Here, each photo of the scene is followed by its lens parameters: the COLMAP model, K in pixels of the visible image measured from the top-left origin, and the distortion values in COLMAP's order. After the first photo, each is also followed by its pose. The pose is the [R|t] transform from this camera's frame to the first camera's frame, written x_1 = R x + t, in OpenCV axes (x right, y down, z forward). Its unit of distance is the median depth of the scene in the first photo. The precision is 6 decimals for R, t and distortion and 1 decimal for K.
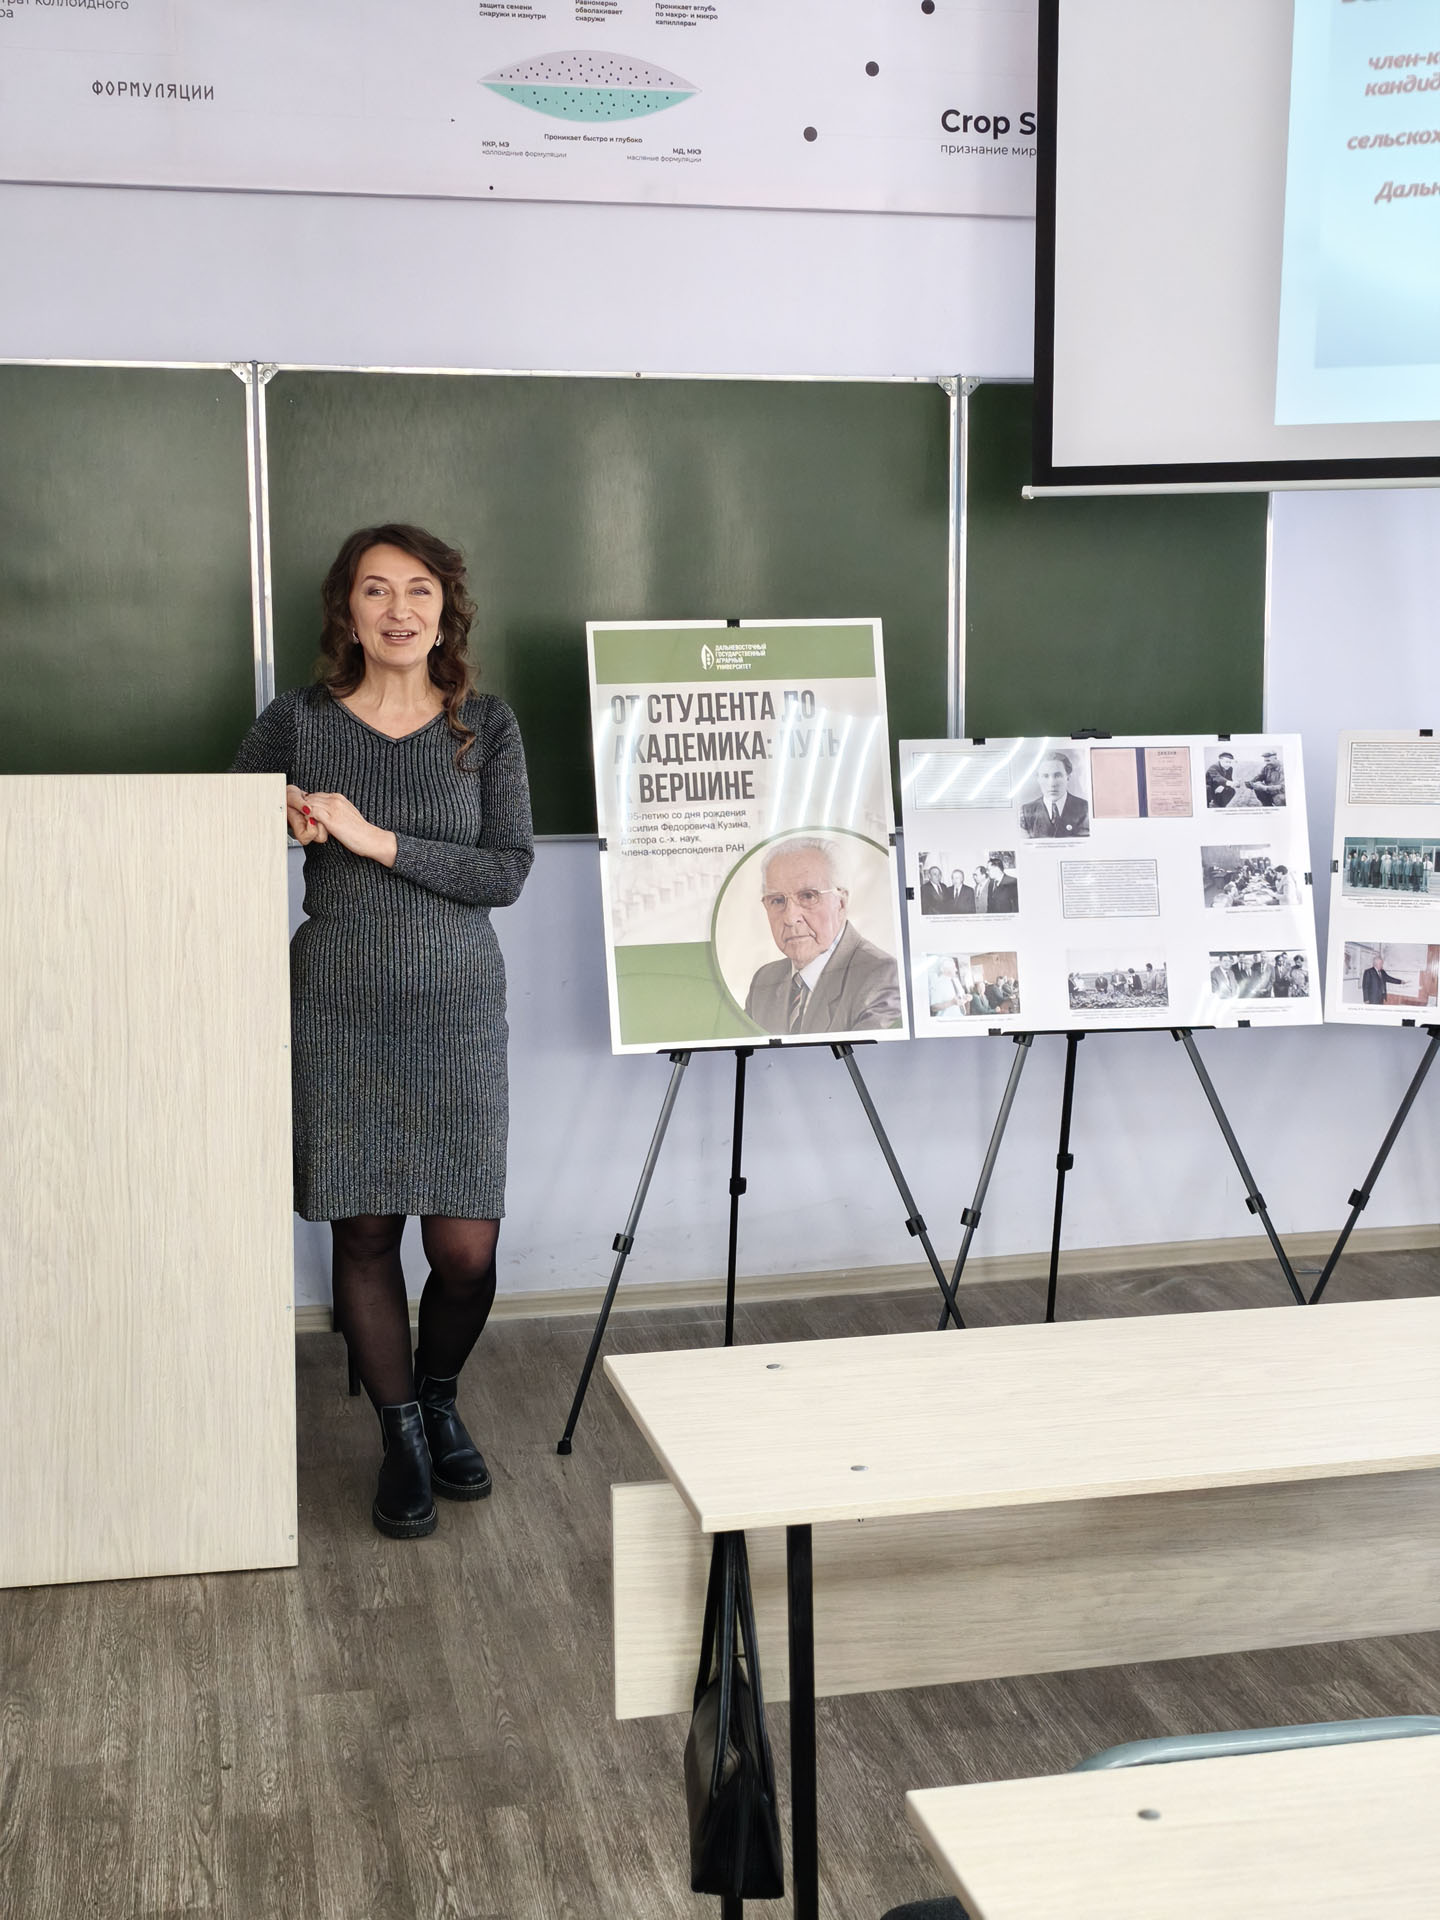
lens RADIAL K [[2595.4, 0, 729.6], [0, 2595.4, 927.1], [0, 0, 1]] dist [0.040423, 0.000000]
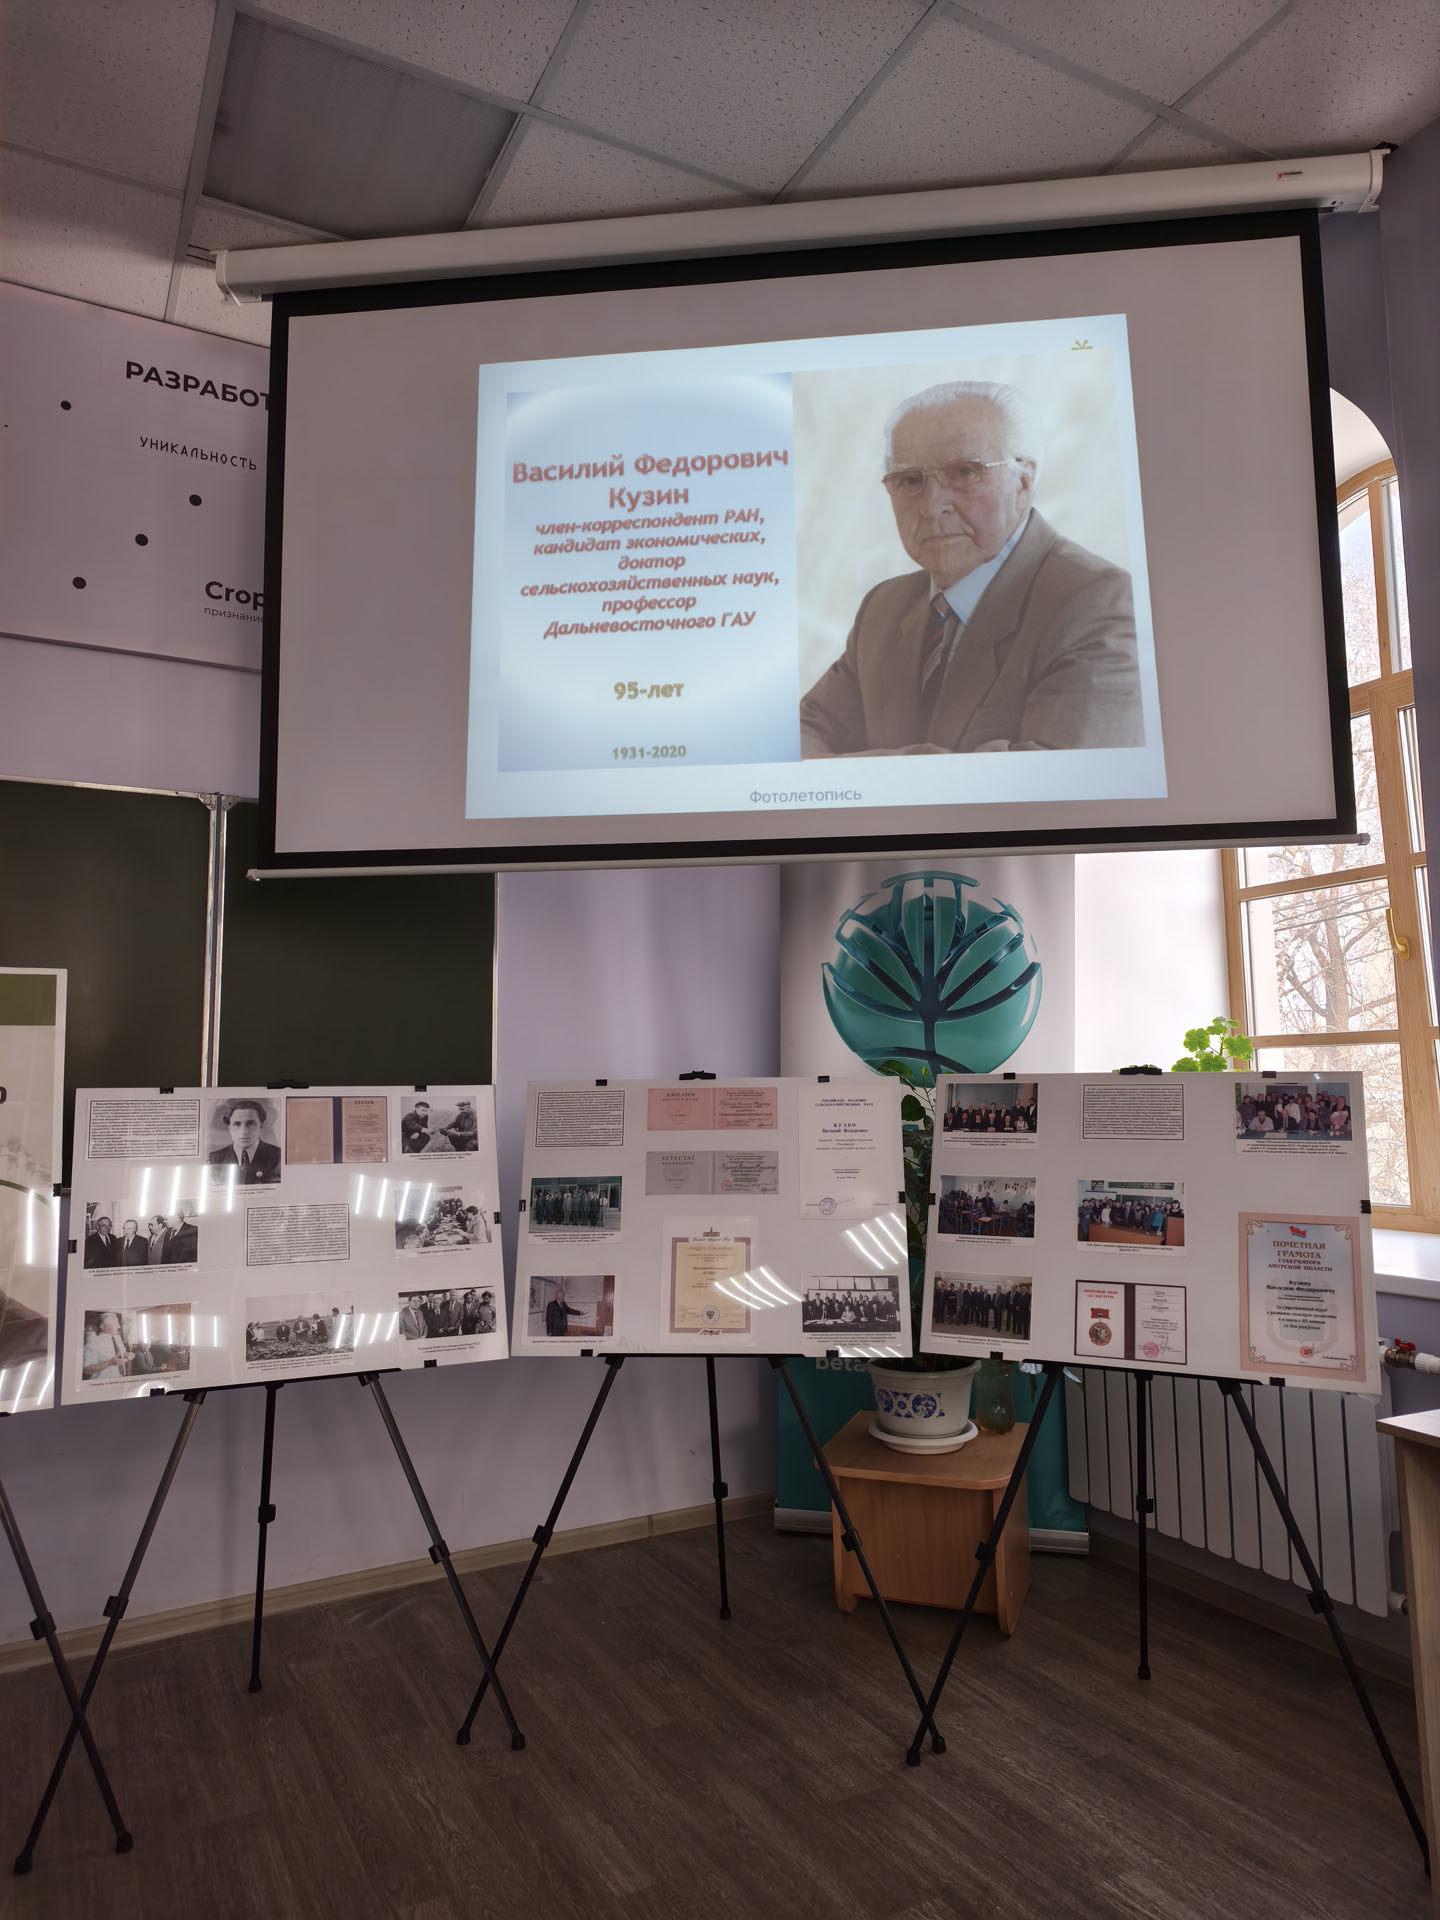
lens RADIAL K [[1281.0, 0, 727.4], [0, 1281.0, 945.3], [0, 0, 1]] dist [0.029152, -0.026015]
pose [[0.960340, 0.027191, 0.277502, 0.166246], [0.041312, 0.970374, -0.238051, 0.002483], [-0.275753, 0.240074, 0.930766, 0.457290]]
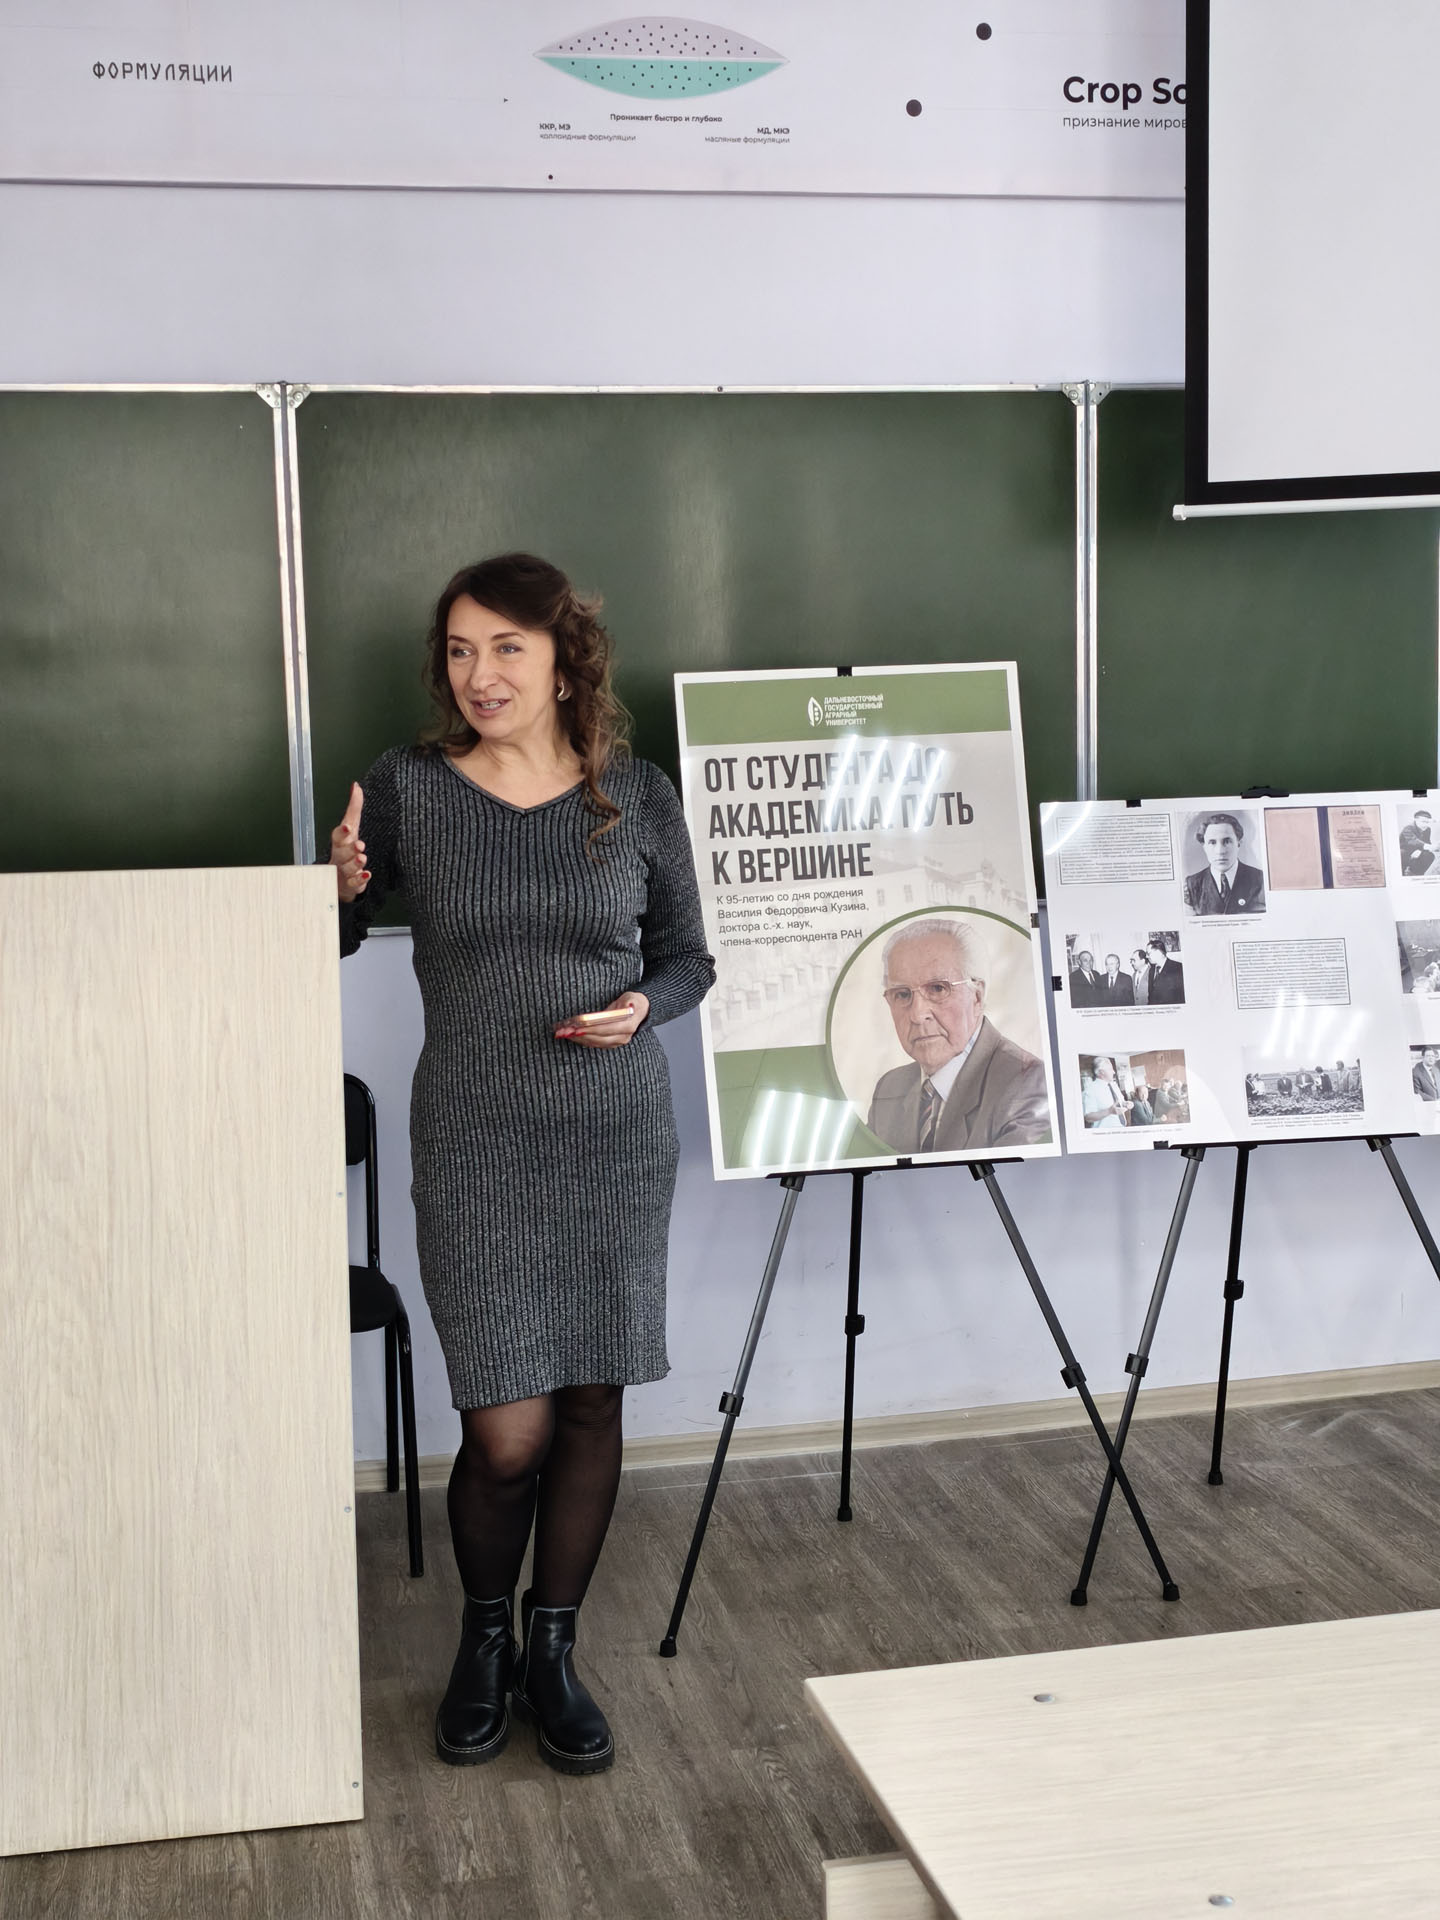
lens RADIAL K [[2595.4, 0, 669.5], [0, 2595.4, 939.8], [0, 0, 1]] dist [0.040423, 0.000000]
pose [[0.999500, -0.017361, -0.026419, -0.034875], [0.017015, 0.999767, -0.013278, -0.018071], [0.026643, 0.012822, 0.999563, 0.142409]]
